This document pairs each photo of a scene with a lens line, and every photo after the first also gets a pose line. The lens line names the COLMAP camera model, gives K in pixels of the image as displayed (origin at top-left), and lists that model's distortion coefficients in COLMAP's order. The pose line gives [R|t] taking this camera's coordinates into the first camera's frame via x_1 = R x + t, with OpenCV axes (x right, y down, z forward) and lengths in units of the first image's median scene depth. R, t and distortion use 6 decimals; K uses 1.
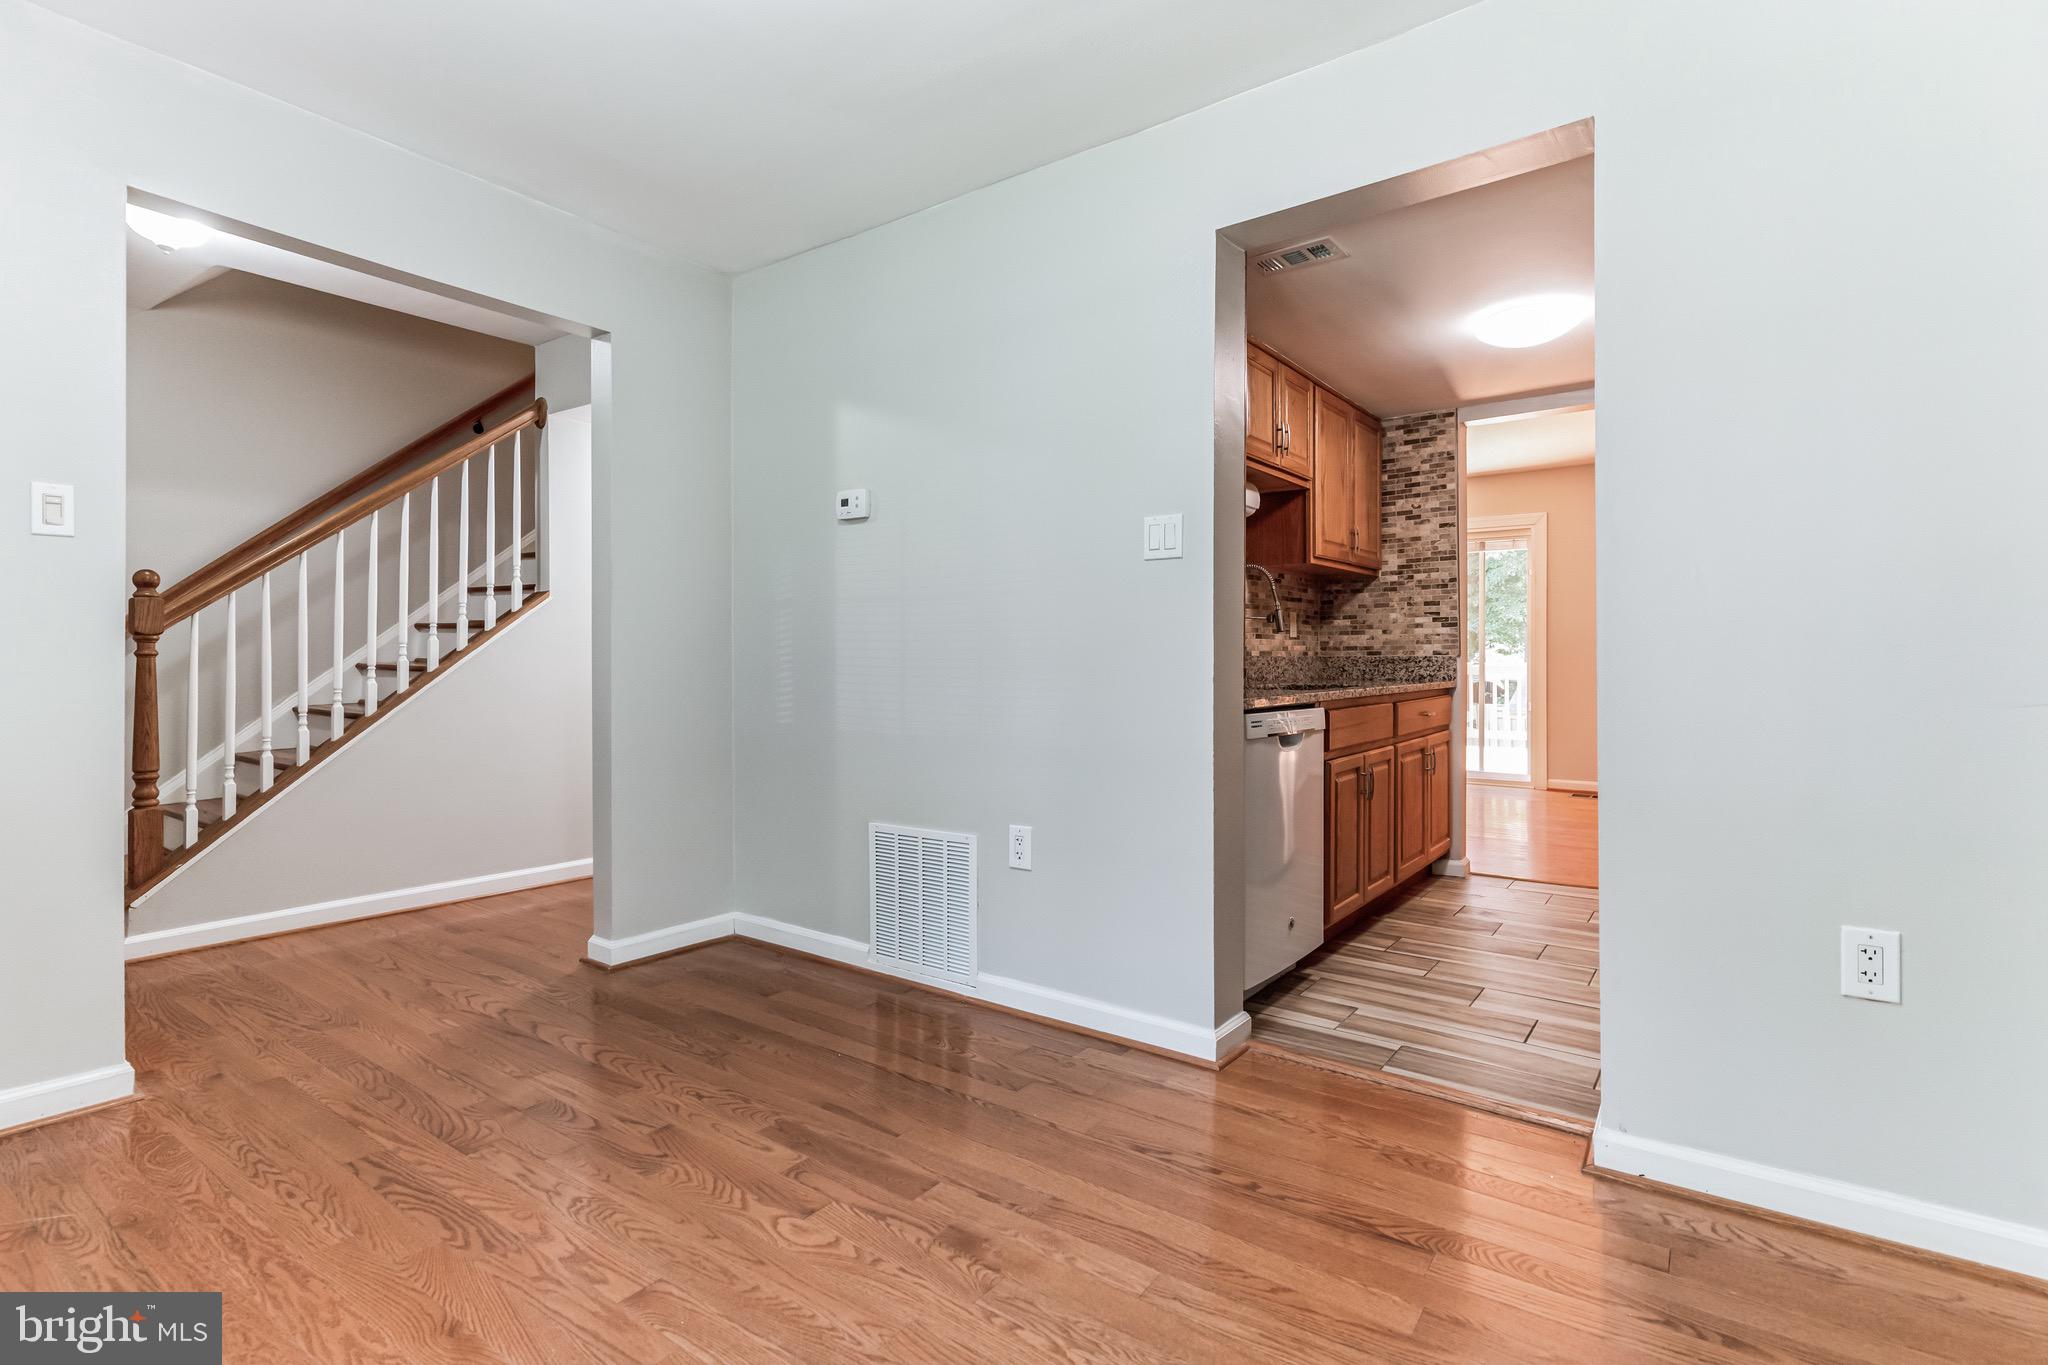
lens RADIAL K [[980.6, 0, 1018.8], [0, 980.6, 662.0], [0, 0, 1]] dist [-0.001712, -0.000982]
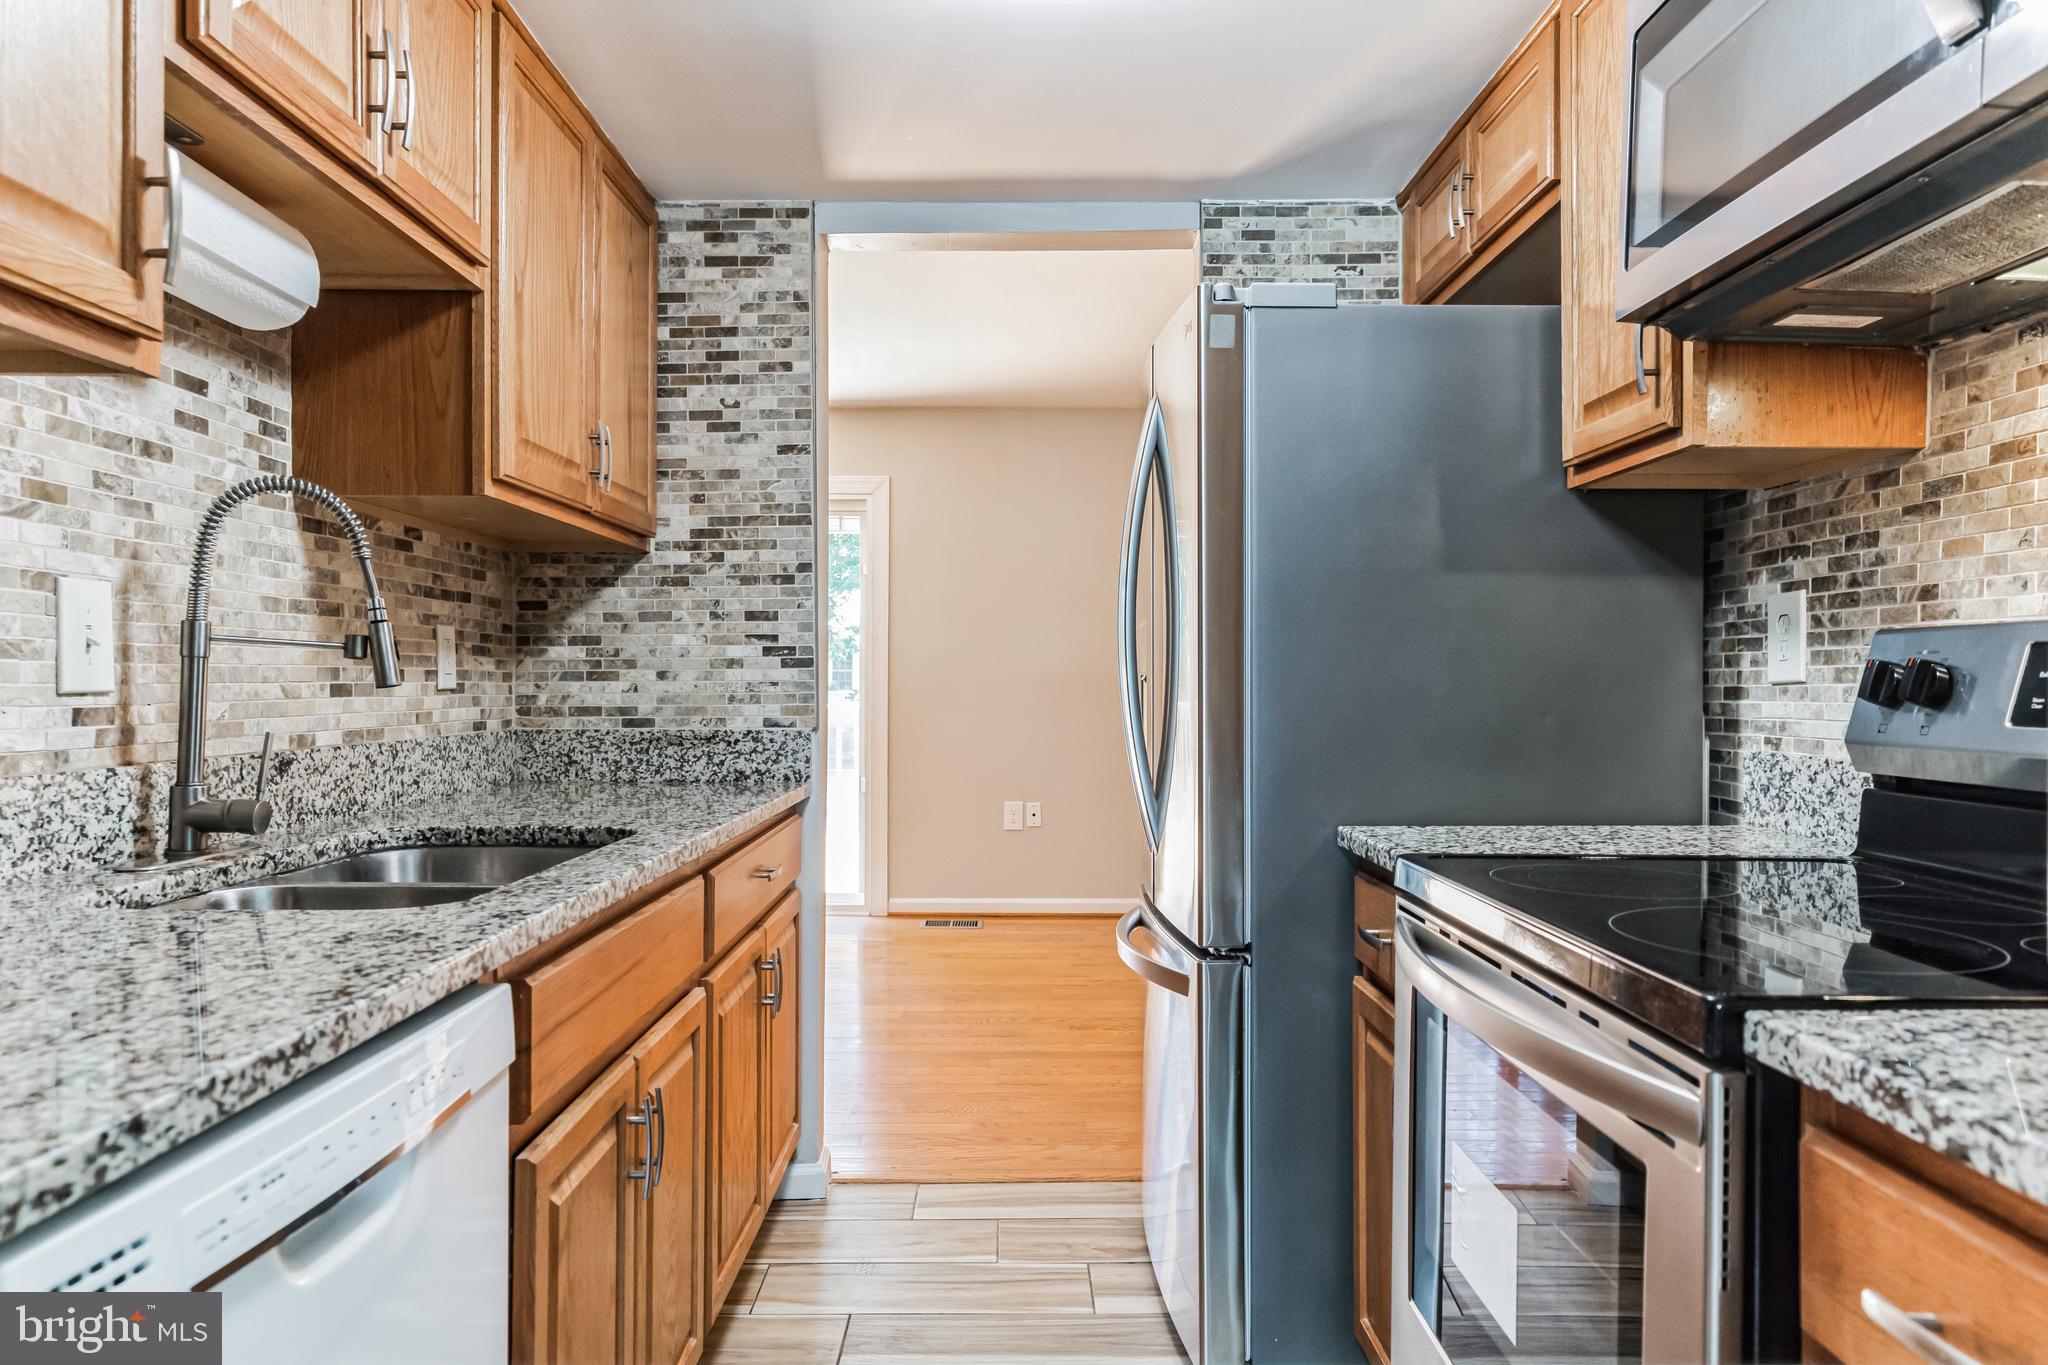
lens RADIAL K [[1363.7, 0, 1020.9], [0, 1363.7, 682.6], [0, 0, 1]] dist [-0.005682, -0.000341]
pose [[0.799722, 0.004529, 0.600354, 0.132297], [-0.001139, 0.999981, -0.006027, -0.024448], [-0.600370, 0.004136, 0.799712, 0.409553]]
